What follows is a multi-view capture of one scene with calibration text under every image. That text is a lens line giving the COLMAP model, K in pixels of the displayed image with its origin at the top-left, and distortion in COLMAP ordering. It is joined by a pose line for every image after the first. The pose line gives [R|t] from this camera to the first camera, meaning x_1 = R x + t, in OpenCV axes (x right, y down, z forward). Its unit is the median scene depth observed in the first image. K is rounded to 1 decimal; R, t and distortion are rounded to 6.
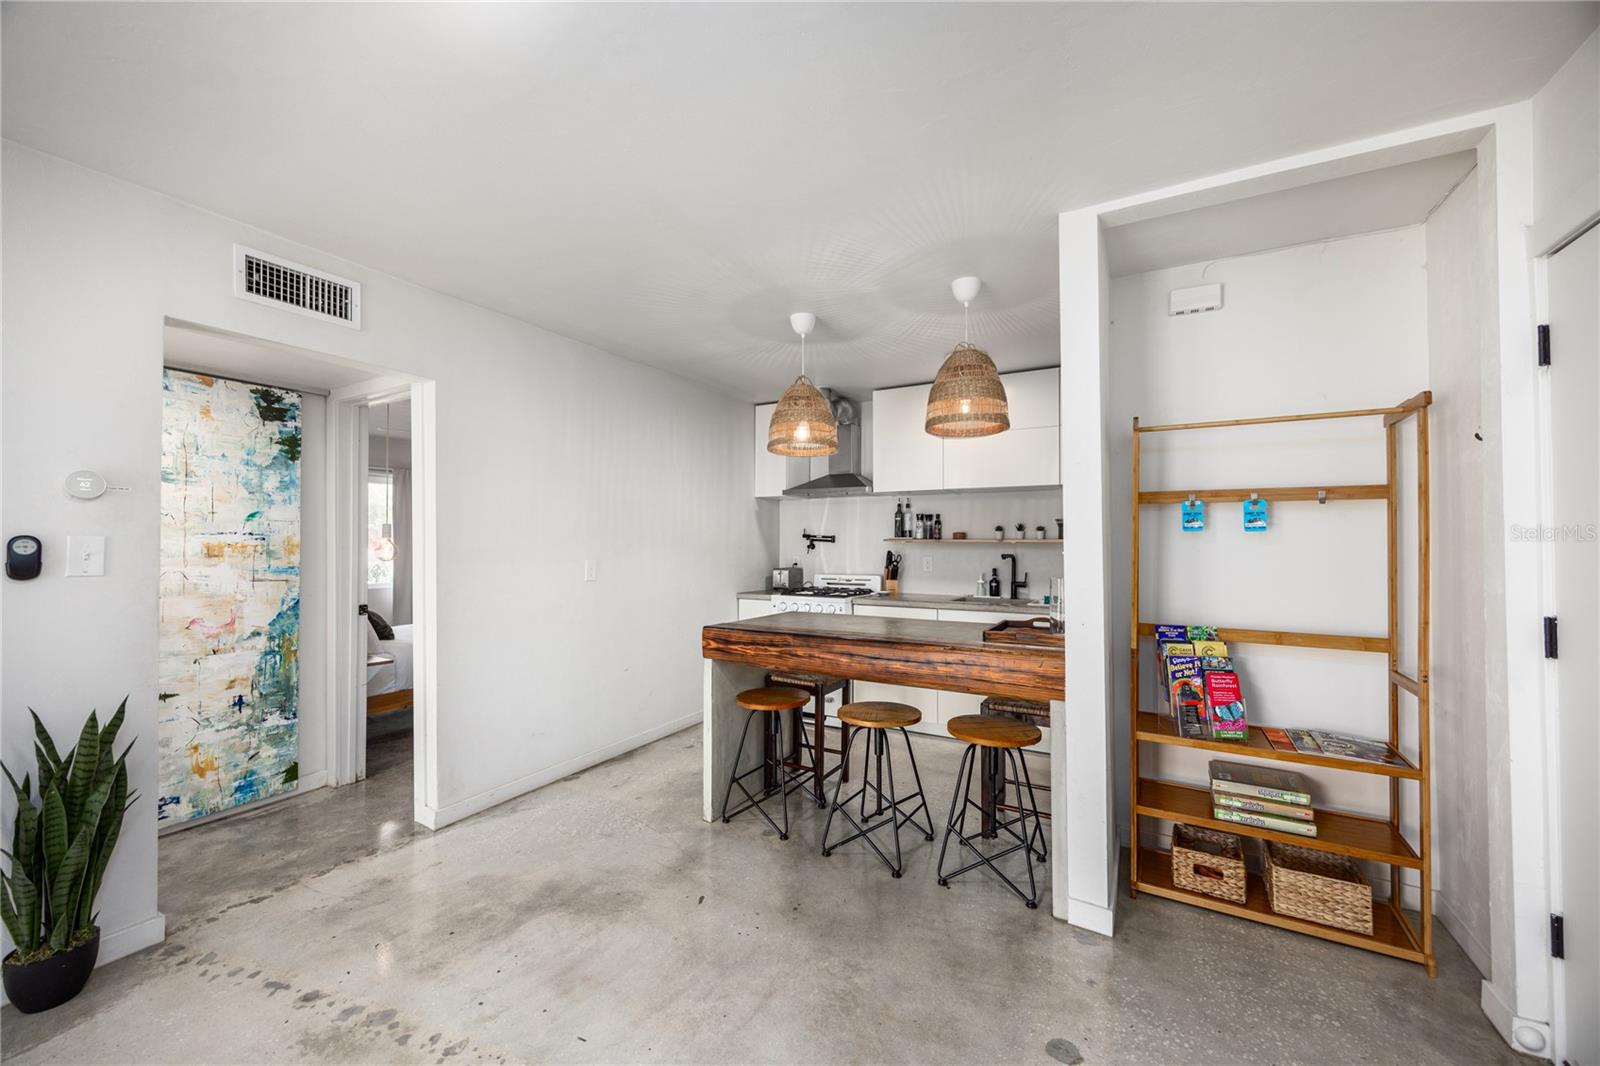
lens RADIAL K [[604.3, 0, 807.5], [0, 604.3, 533.1], [0, 0, 1]] dist [-0.000100, 0.000052]
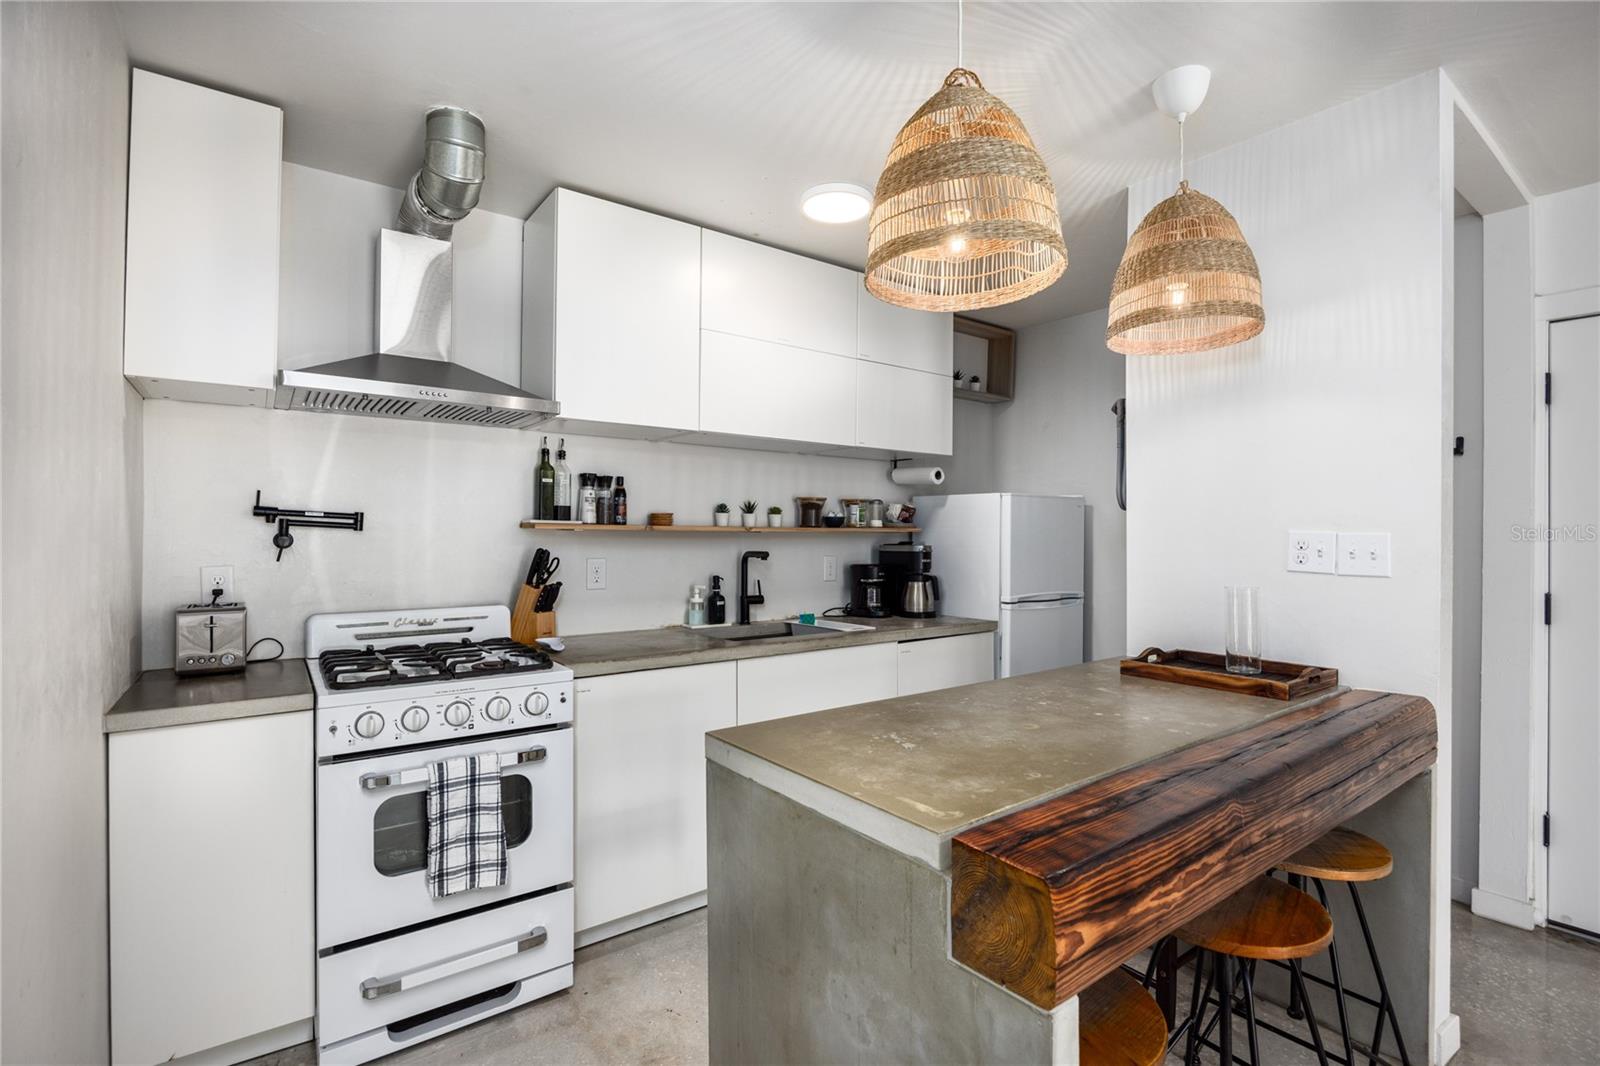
lens RADIAL K [[742.9, 0, 807.9], [0, 742.9, 530.2], [0, 0, 1]] dist [-0.010168, -0.000236]
pose [[0.413408, 0.004156, 0.910536, -0.561653], [-0.020016, 0.999789, 0.004524, 0.015905], [-0.910326, -0.020096, 0.413404, 1.117882]]
